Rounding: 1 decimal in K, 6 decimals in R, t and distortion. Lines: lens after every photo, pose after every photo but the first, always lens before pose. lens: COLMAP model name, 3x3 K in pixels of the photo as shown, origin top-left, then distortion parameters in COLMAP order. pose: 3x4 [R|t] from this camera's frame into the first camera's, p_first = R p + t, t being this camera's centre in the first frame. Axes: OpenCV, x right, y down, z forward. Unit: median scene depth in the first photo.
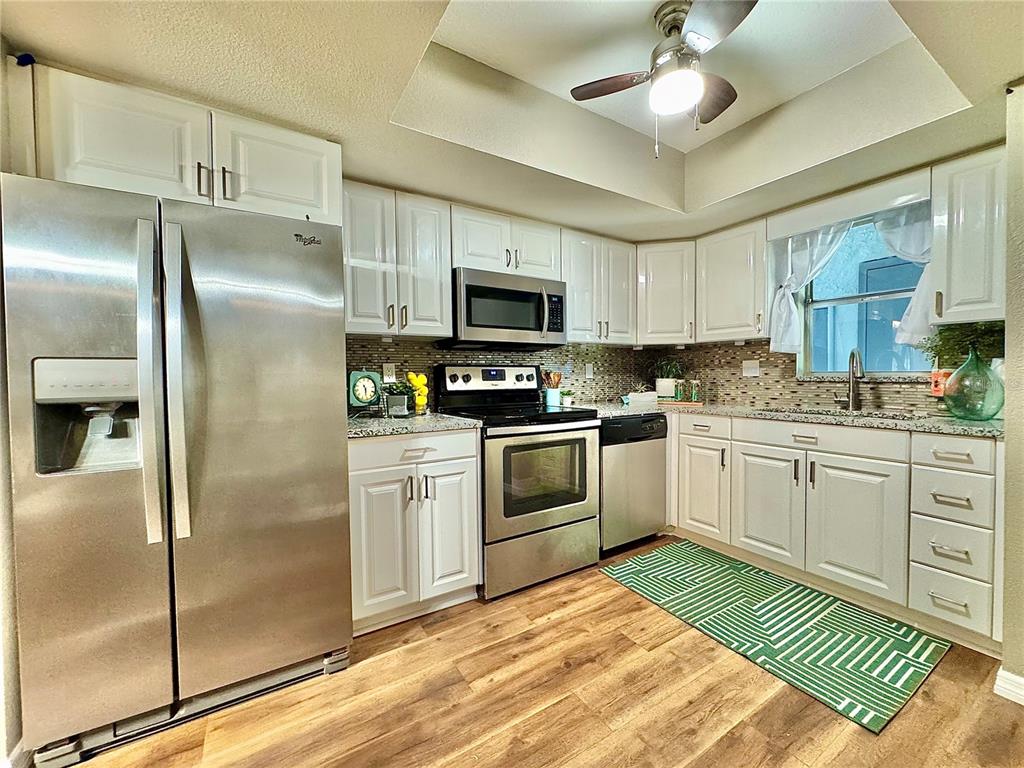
lens RADIAL K [[408.7, 0, 511.4], [0, 408.7, 383.5], [0, 0, 1]] dist [-0.002074, 0.000061]
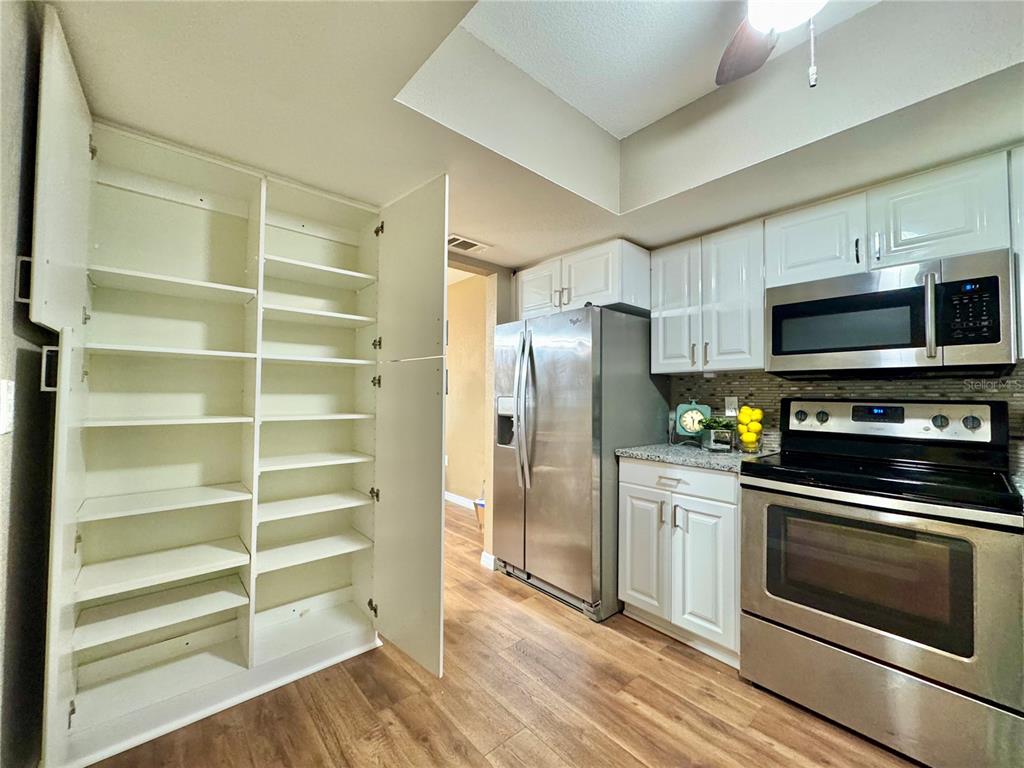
lens RADIAL K [[408.7, 0, 510.5], [0, 408.7, 383.3], [0, 0, 1]] dist [-0.002074, 0.000061]
pose [[0.166074, -0.019094, -0.985928, 0.755604], [-0.032705, 0.999156, -0.024859, -0.050059], [0.985571, 0.036374, 0.165309, 0.380215]]
